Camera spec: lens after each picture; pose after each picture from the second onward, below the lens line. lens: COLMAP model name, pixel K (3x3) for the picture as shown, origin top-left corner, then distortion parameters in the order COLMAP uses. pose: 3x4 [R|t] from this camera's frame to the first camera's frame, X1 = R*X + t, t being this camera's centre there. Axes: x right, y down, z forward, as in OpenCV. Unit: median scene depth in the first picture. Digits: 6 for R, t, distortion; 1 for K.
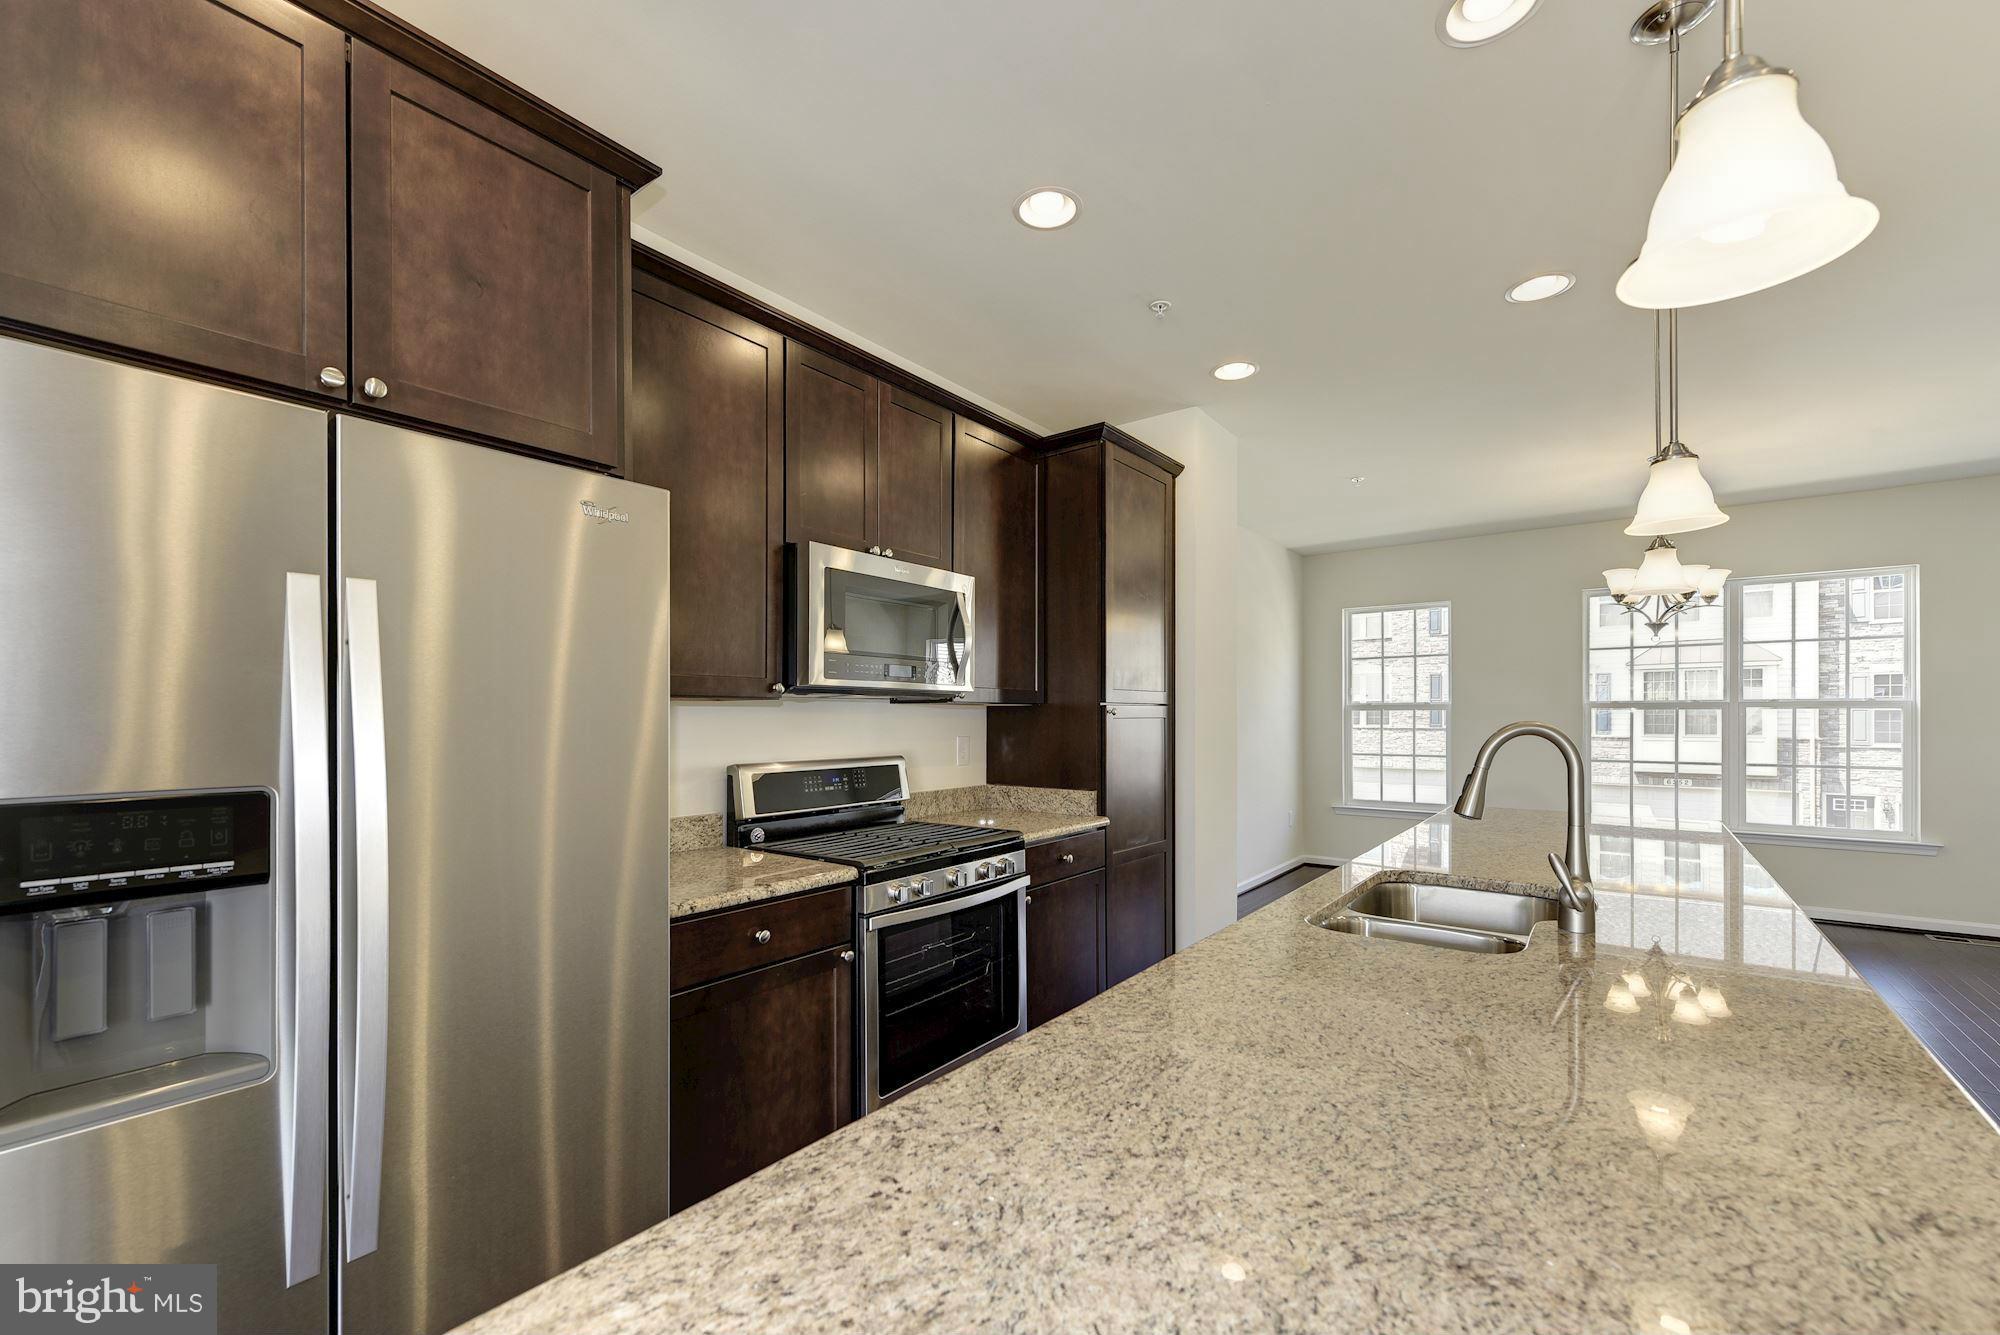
lens RADIAL K [[860.6, 0, 931.3], [0, 860.6, 714.0], [0, 0, 1]] dist [0.006924, -0.000237]
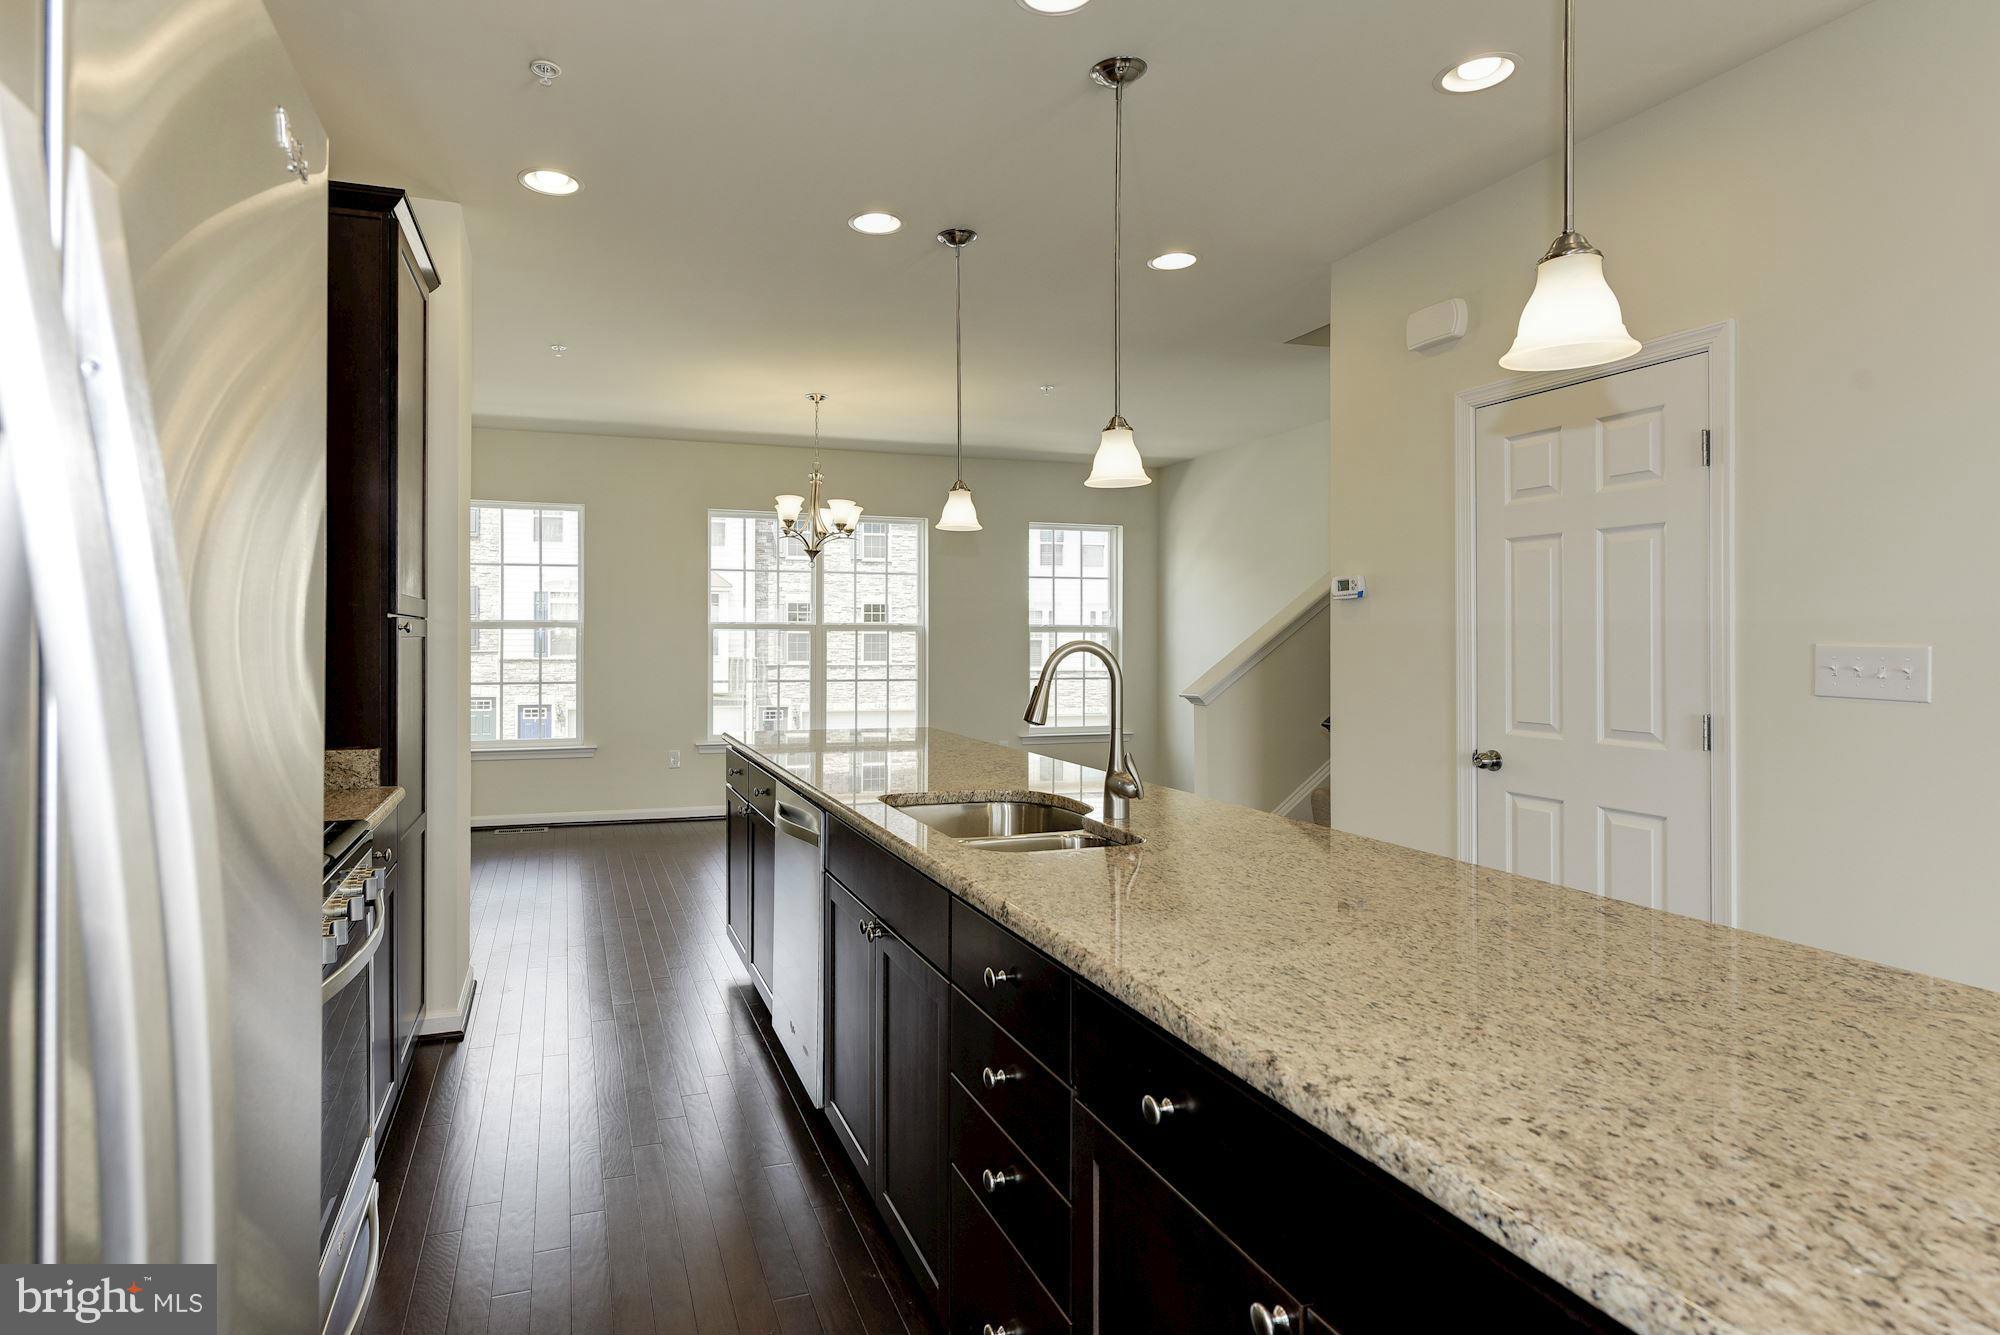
lens RADIAL K [[1084.6, 0, 985.4], [0, 1084.6, 640.5], [0, 0, 1]] dist [0.015184, -0.003878]
pose [[0.506496, 0.000692, 0.862242, -0.413775], [-0.005754, 0.999980, 0.002578, 0.003584], [-0.862223, -0.006267, 0.506490, 0.267042]]
